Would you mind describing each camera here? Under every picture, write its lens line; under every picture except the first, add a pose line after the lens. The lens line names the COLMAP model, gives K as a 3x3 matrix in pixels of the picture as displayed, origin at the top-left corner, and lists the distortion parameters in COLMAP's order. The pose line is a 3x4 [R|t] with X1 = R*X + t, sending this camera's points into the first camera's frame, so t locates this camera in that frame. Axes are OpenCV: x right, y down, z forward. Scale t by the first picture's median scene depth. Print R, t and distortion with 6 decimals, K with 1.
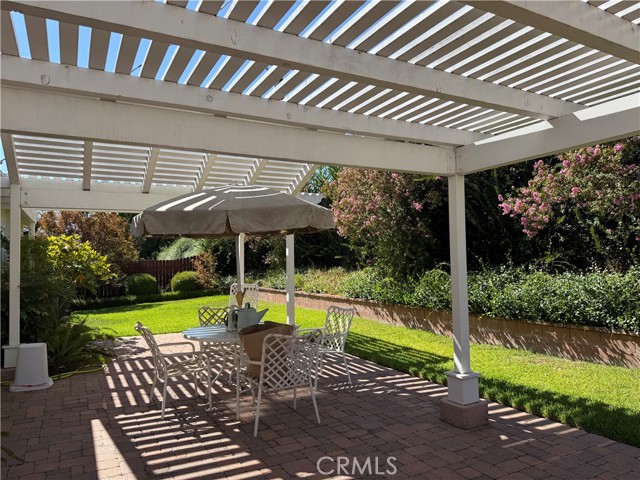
lens RADIAL K [[449.7, 0, 318.0], [0, 449.7, 240.1], [0, 0, 1]] dist [0.071995, -0.095317]
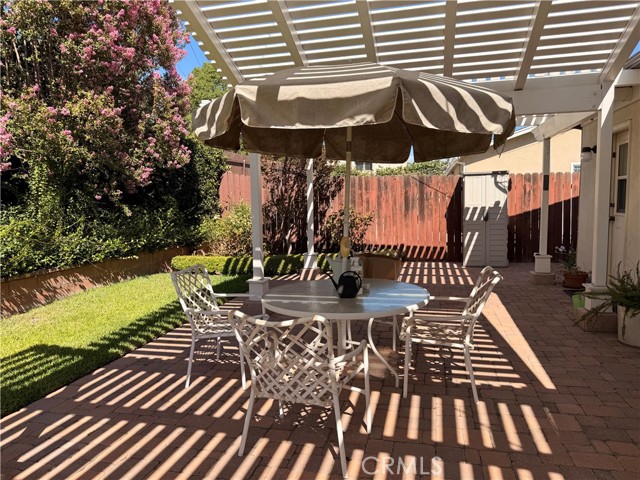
lens RADIAL K [[449.7, 0, 318.0], [0, 449.7, 240.1], [0, 0, 1]] dist [0.071995, -0.095317]
pose [[-0.732482, -0.031767, 0.680045, -0.434709], [0.000397, 0.998891, 0.047089, 0.064193], [-0.680786, 0.034762, -0.731657, 1.107758]]
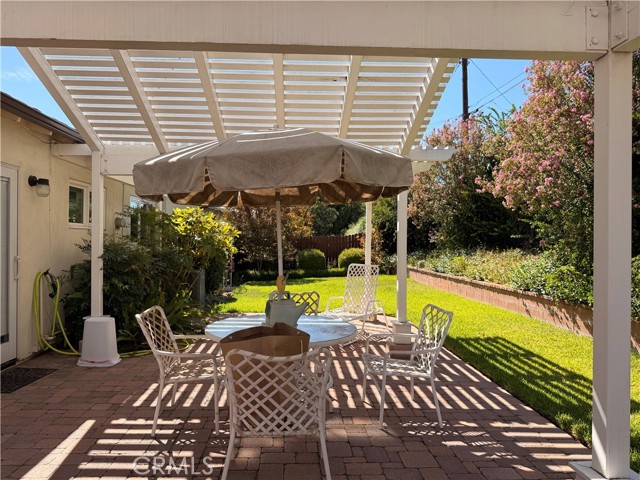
lens RADIAL K [[449.7, 0, 318.0], [0, 449.7, 240.1], [0, 0, 1]] dist [0.071995, -0.095317]
pose [[0.904498, 0.024669, -0.425764, 0.141144], [-0.004248, 0.998797, 0.048846, 0.013815], [0.426456, -0.042373, 0.903515, 0.265357]]
